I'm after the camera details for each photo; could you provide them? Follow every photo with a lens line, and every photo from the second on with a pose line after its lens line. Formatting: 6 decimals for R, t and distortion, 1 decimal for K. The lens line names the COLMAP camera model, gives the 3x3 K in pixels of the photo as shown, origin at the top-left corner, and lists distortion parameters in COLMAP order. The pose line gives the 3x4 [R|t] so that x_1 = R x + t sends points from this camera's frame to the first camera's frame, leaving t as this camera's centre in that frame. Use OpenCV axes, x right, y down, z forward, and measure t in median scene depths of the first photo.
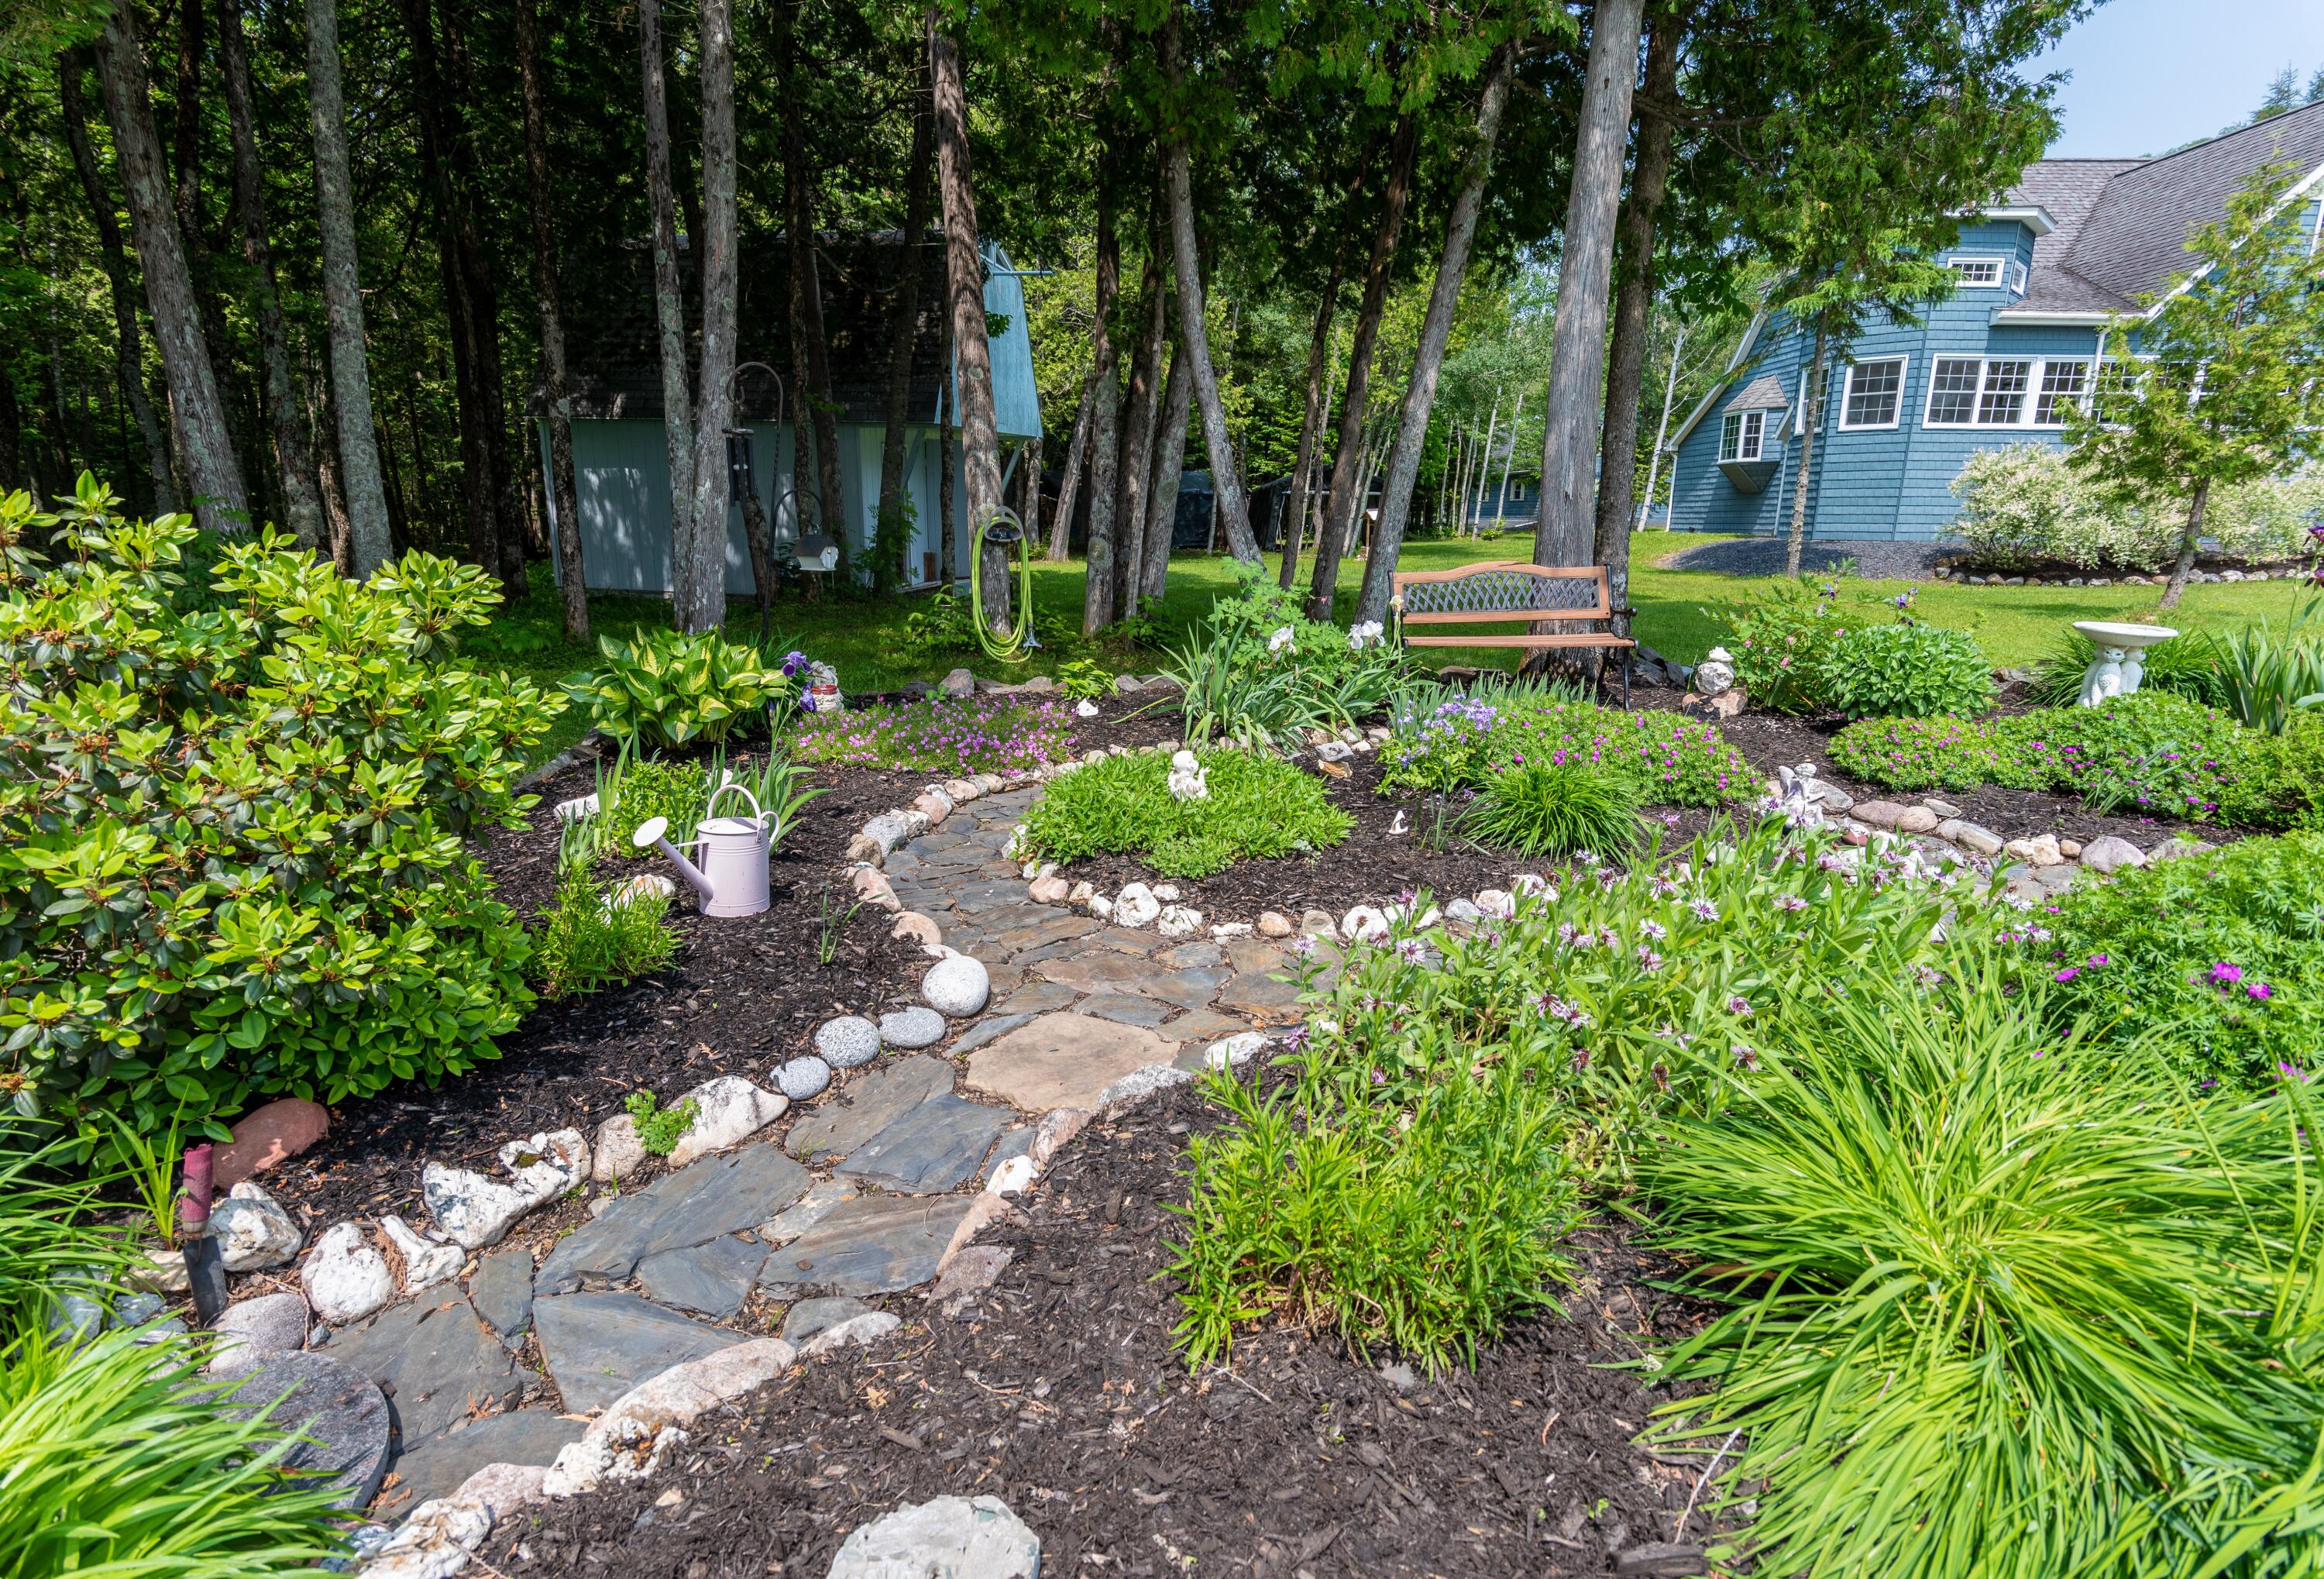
lens RADIAL K [[1142.4, 0, 1148.0], [0, 1142.4, 783.7], [0, 0, 1]] dist [0.000061, 0.000932]
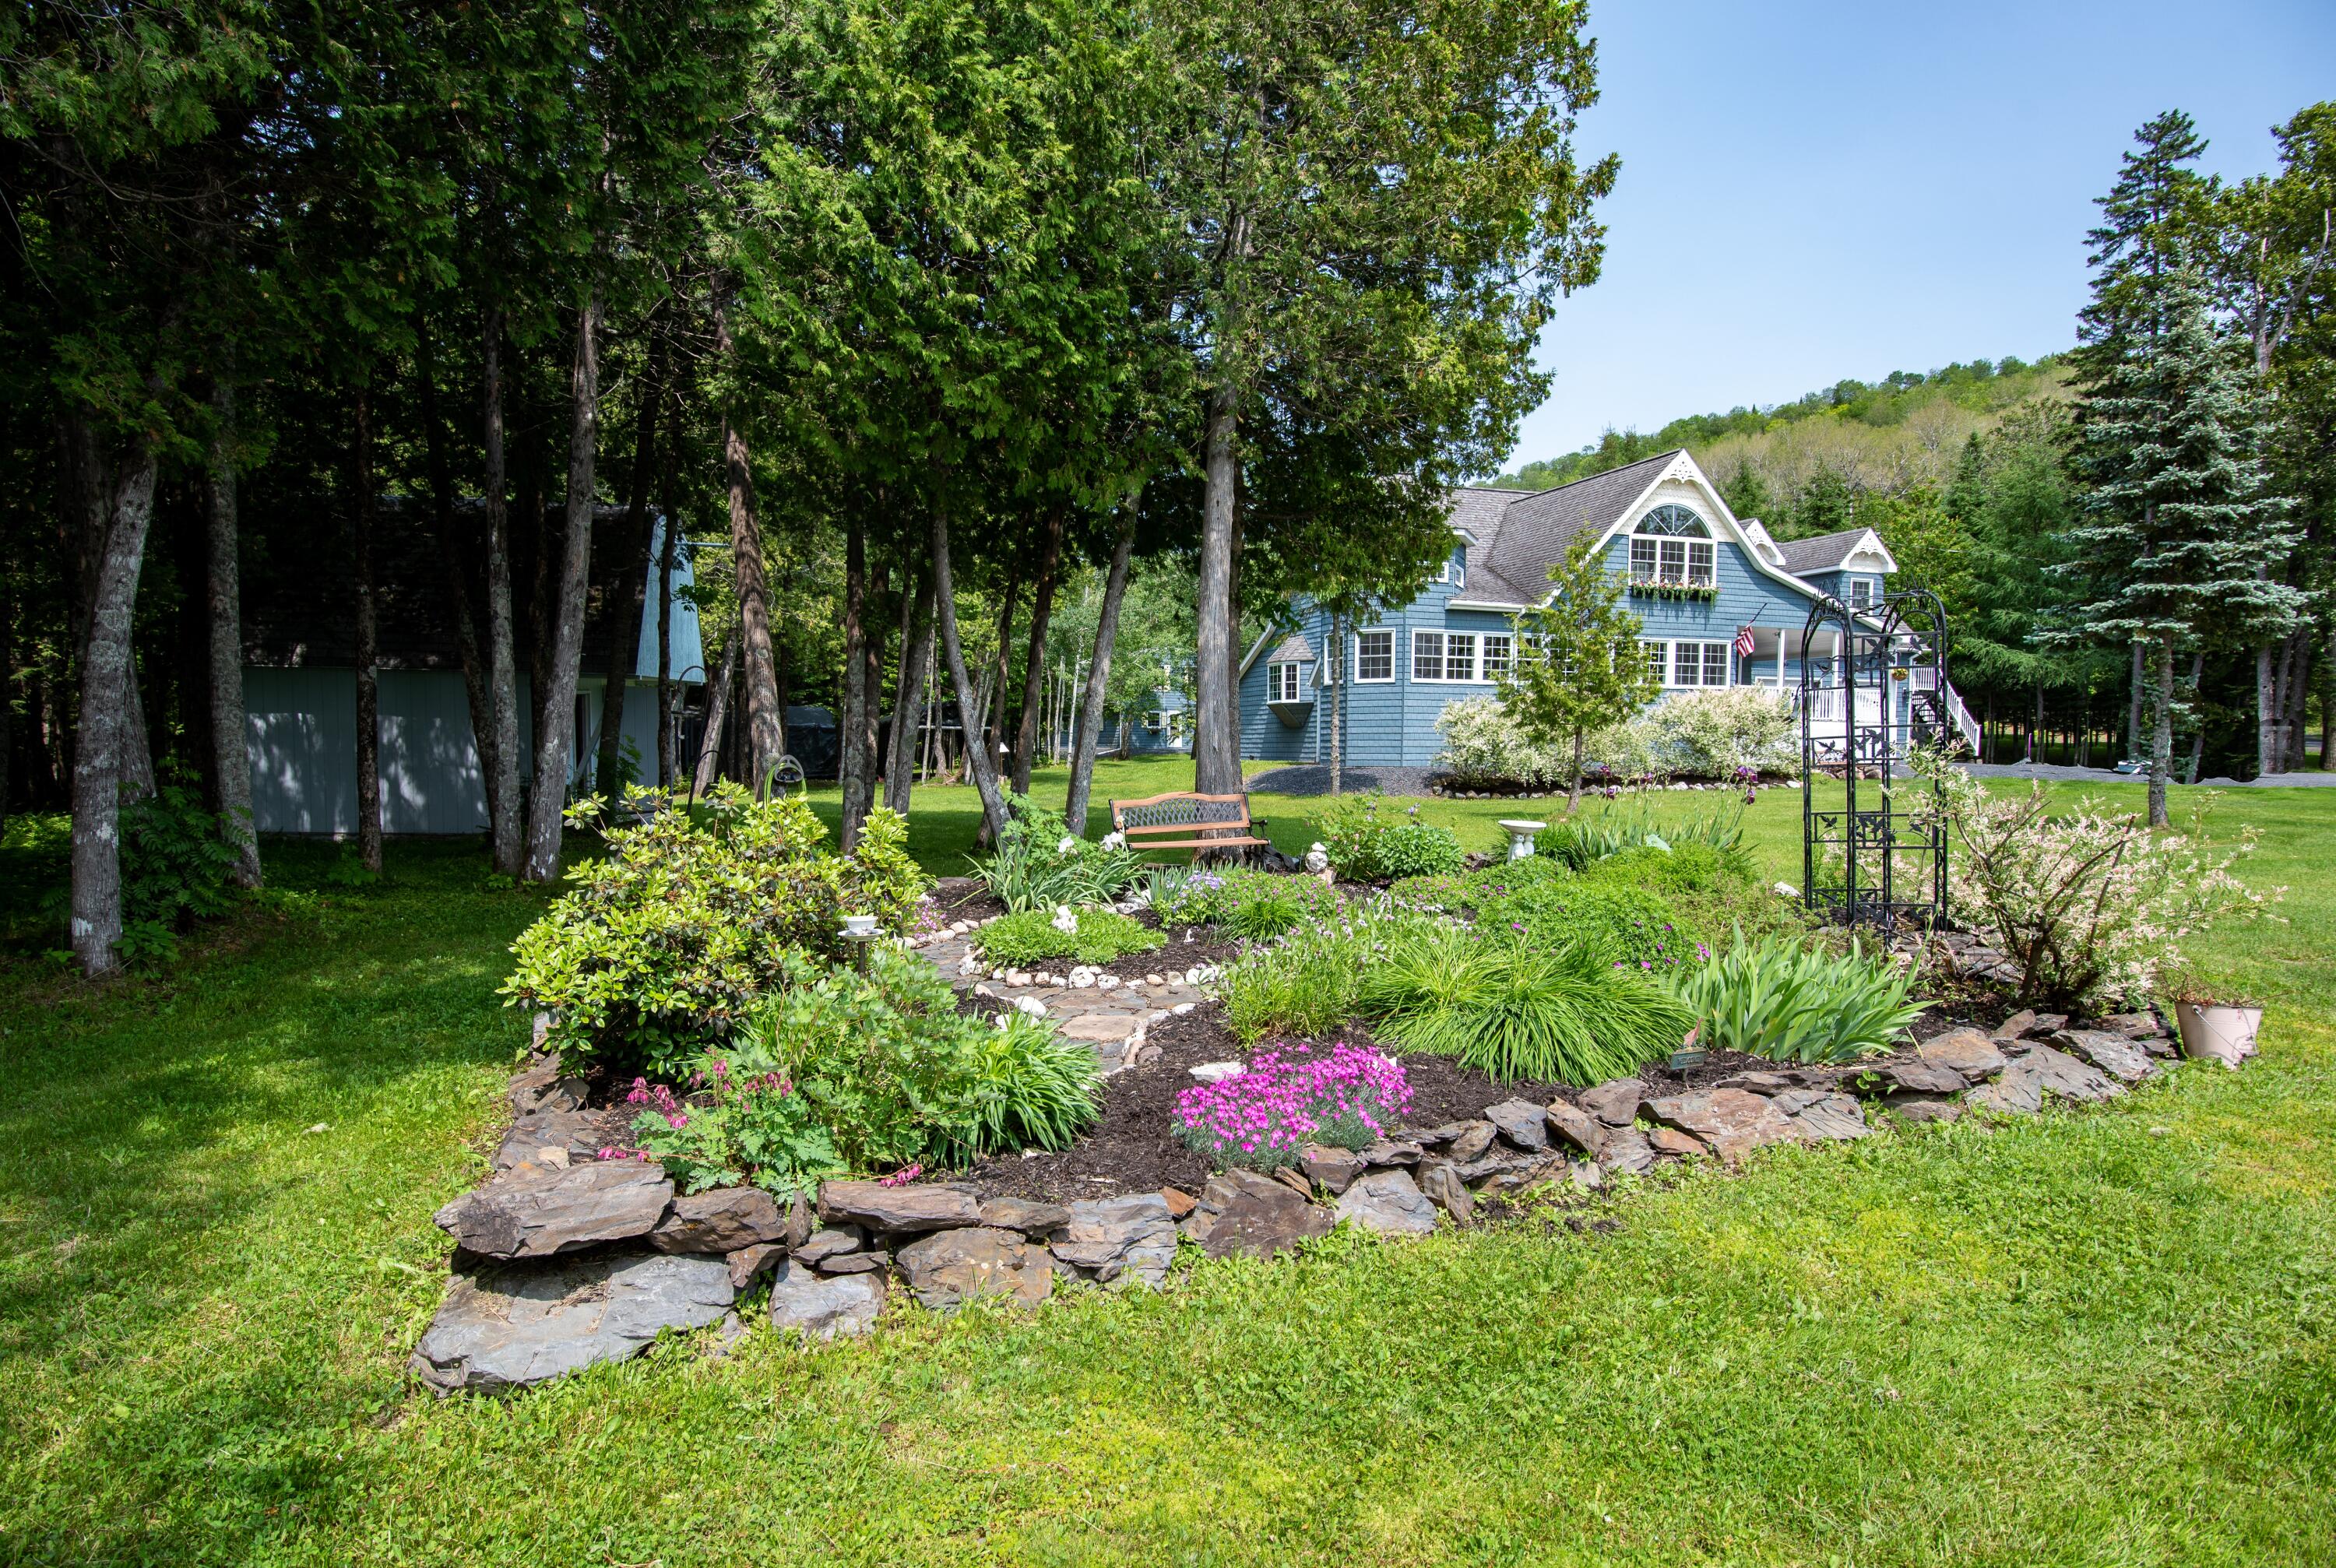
lens RADIAL K [[1147.5, 0, 1109.7], [0, 1147.5, 816.7], [0, 0, 1]] dist [-0.017731, -0.000101]
pose [[0.949454, -0.025410, 0.312876, -0.127098], [0.077200, 0.985007, -0.154276, 0.032215], [-0.304265, 0.170632, 0.937181, -0.193975]]
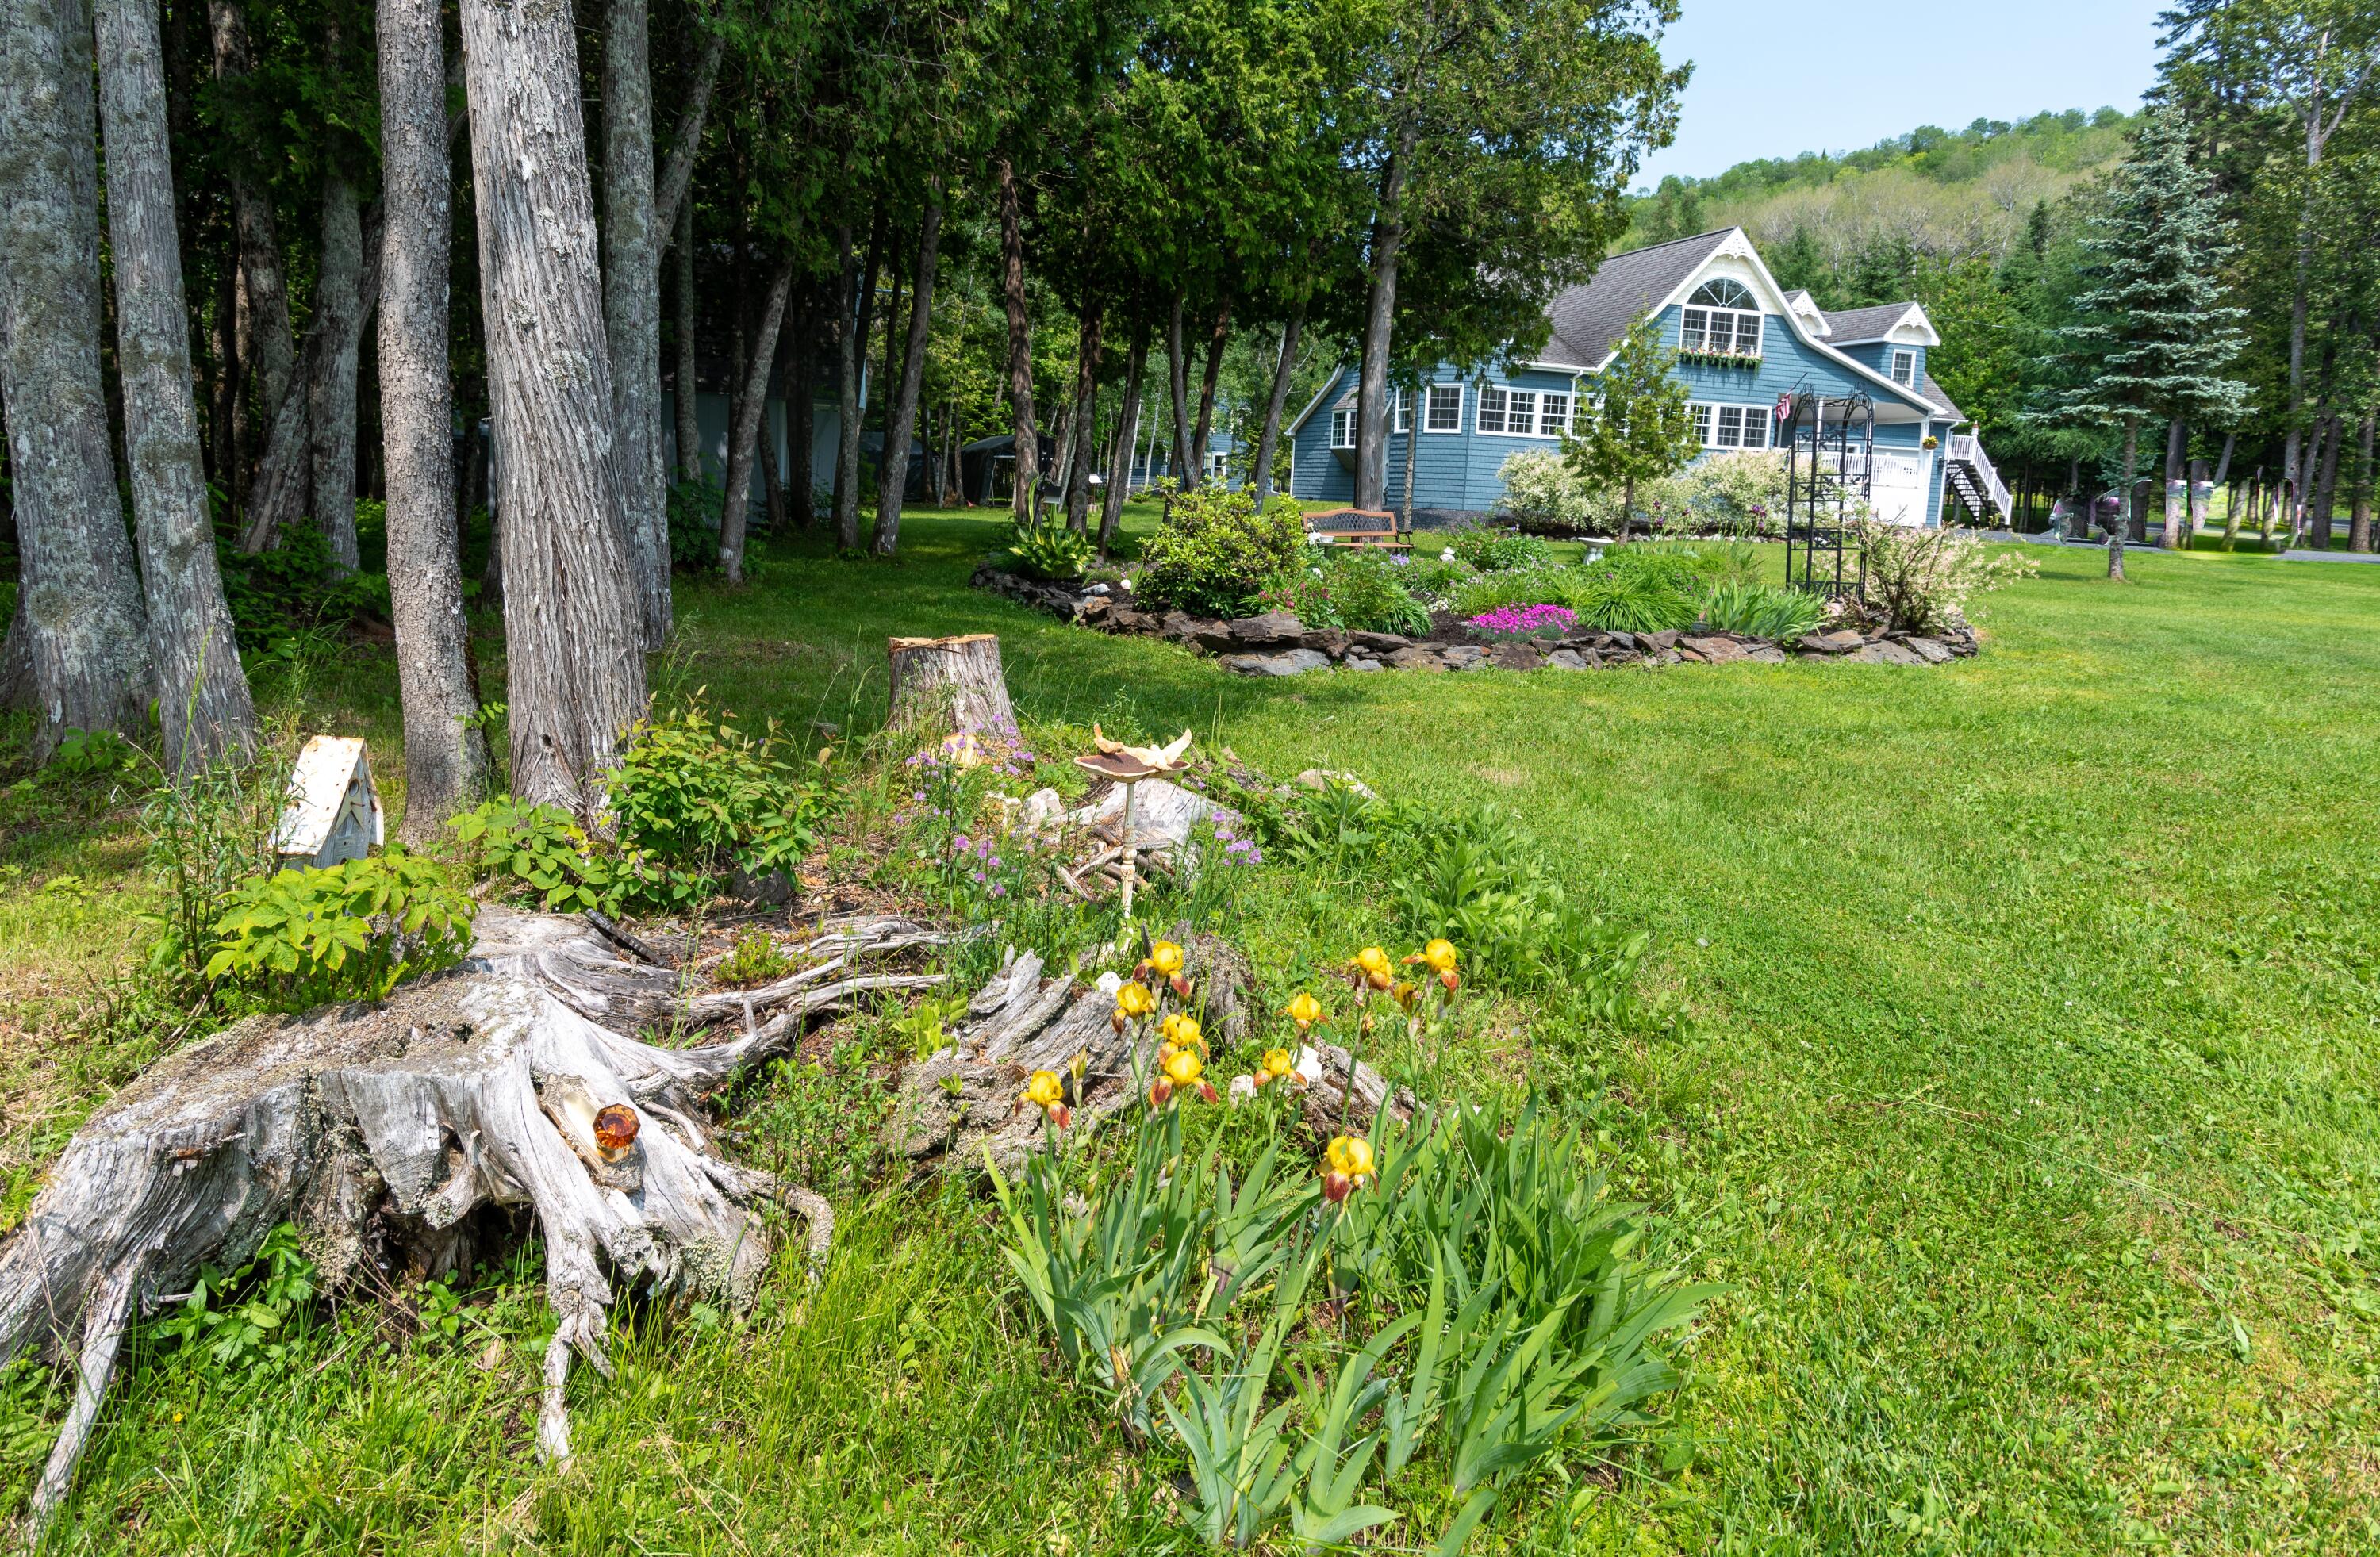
lens RADIAL K [[1155.7, 0, 1132.2], [0, 1155.7, 593.9], [0, 0, 1]] dist [0.000203, -0.000377]
pose [[0.951567, 0.003157, 0.307426, -0.359929], [0.036310, 0.991795, -0.122572, 0.103284], [-0.305291, 0.127798, 0.943645, -0.430982]]
